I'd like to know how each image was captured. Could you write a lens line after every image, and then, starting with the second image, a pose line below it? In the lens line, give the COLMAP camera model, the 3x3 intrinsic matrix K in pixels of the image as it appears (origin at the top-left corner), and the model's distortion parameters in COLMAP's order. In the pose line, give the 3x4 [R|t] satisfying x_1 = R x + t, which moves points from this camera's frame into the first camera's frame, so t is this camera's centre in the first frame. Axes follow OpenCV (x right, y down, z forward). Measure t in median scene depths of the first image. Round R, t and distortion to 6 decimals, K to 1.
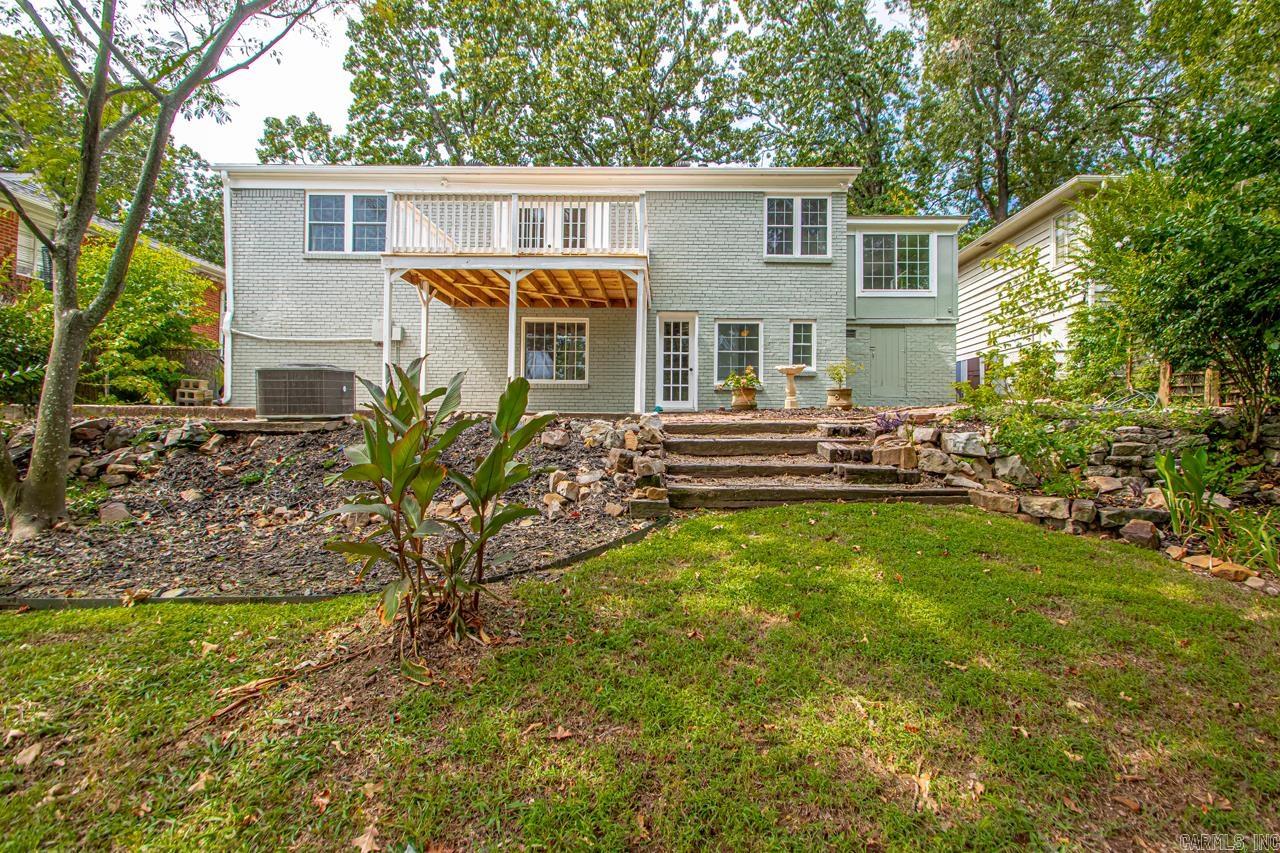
lens RADIAL K [[604.1, 0, 640.0], [0, 604.1, 426.5], [0, 0, 1]] dist [0.012976, 0.000026]
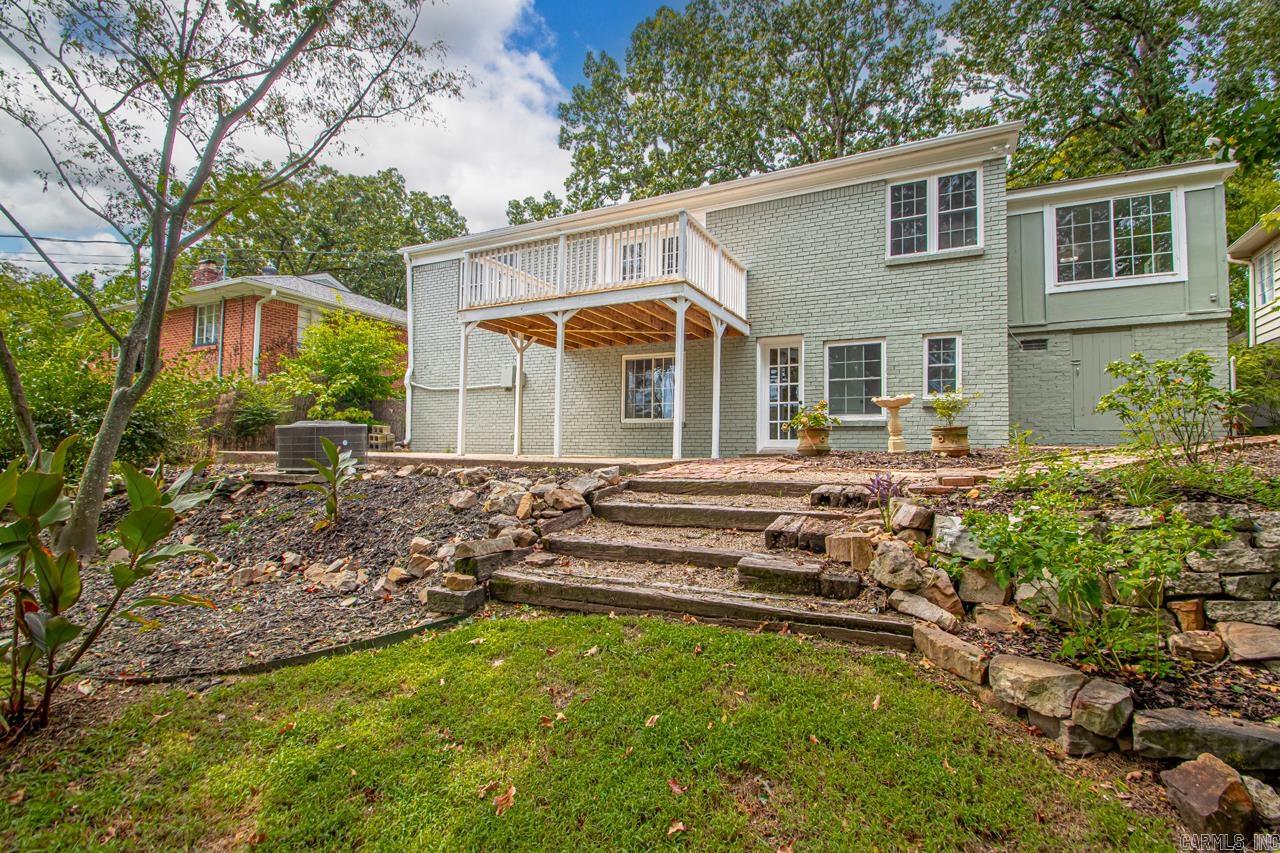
lens RADIAL K [[583.2, 0, 656.2], [0, 583.2, 425.7], [0, 0, 1]] dist [0.027656, -0.024754]
pose [[0.899028, -0.016743, -0.437571, 0.265996], [-0.000986, 0.999189, -0.040258, -0.029086], [0.437890, 0.036625, 0.898282, 0.179007]]
